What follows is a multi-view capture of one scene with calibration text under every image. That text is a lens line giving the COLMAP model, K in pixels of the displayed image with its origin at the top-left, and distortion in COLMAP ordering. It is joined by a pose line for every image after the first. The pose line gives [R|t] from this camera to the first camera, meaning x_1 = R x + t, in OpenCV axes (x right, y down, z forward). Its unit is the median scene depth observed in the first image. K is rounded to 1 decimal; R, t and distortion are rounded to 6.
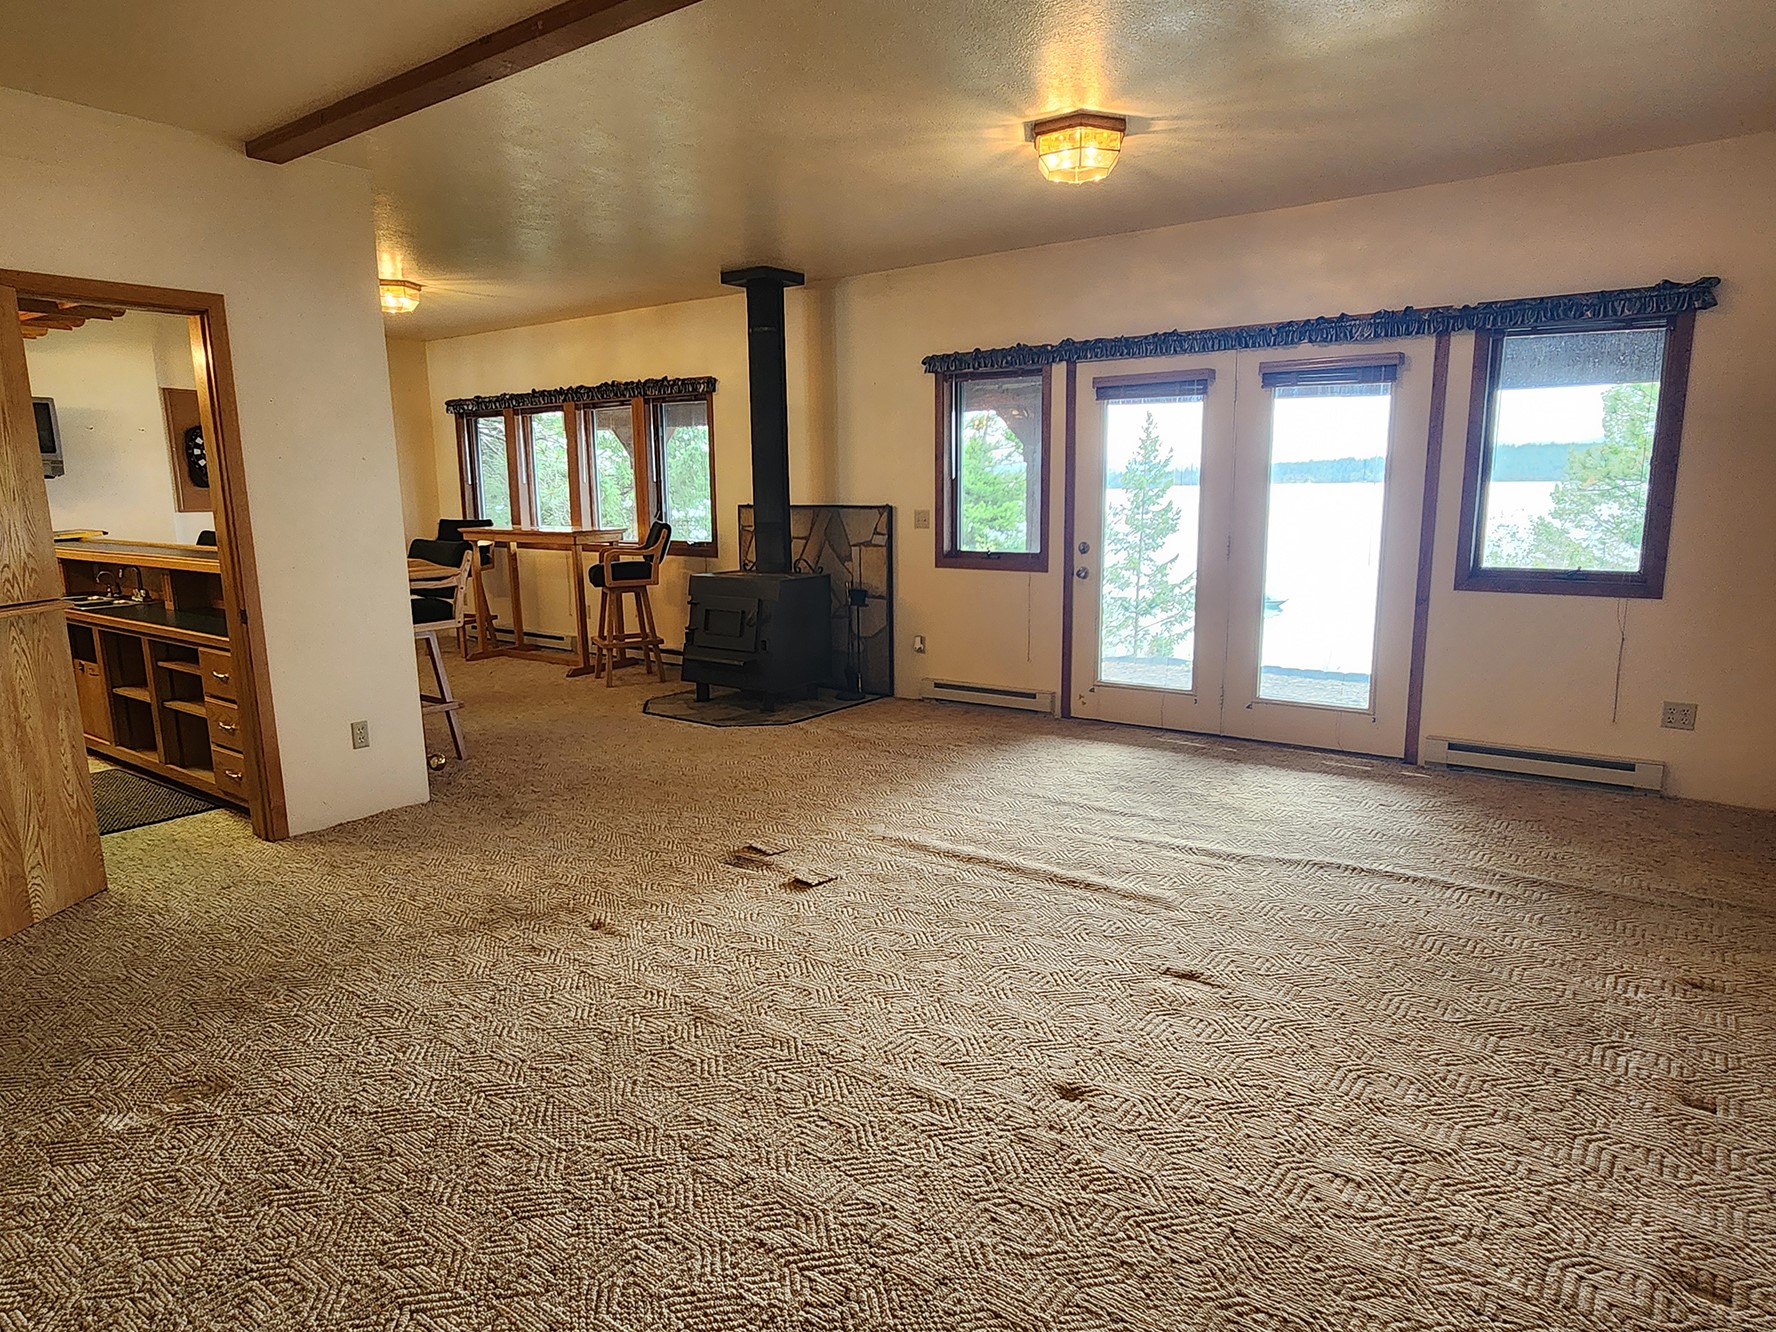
lens RADIAL K [[1071.0, 0, 888.0], [0, 1071.0, 666.0], [0, 0, 1]] dist [-0.003298, -0.001265]
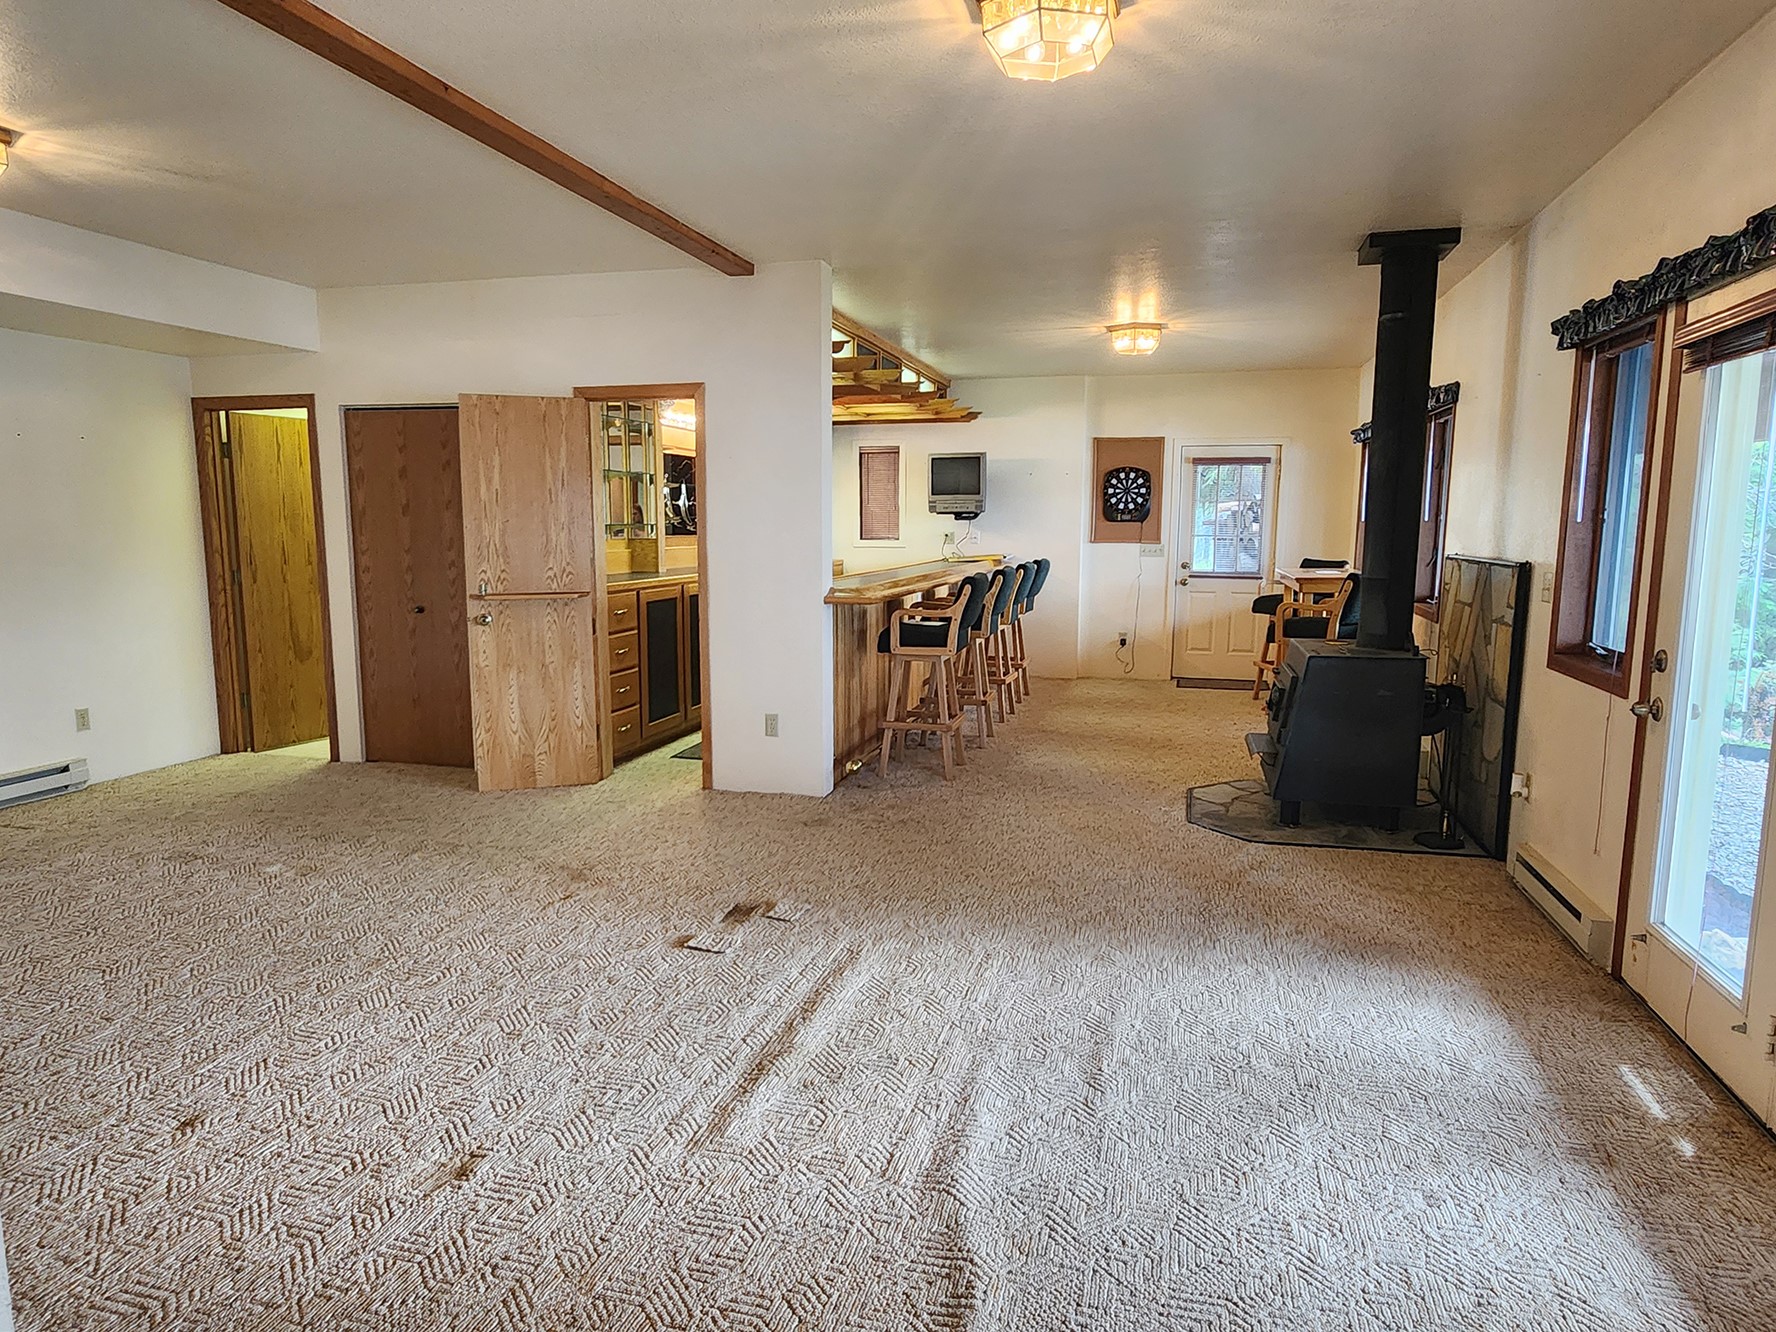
lens RADIAL K [[1109.9, 0, 883.8], [0, 1109.9, 676.7], [0, 0, 1]] dist [-0.001415, -0.000357]
pose [[0.378183, 0.141418, -0.914865, 0.706007], [-0.163983, 0.982868, 0.084144, -0.117290], [0.911091, 0.118201, 0.394895, 0.600858]]
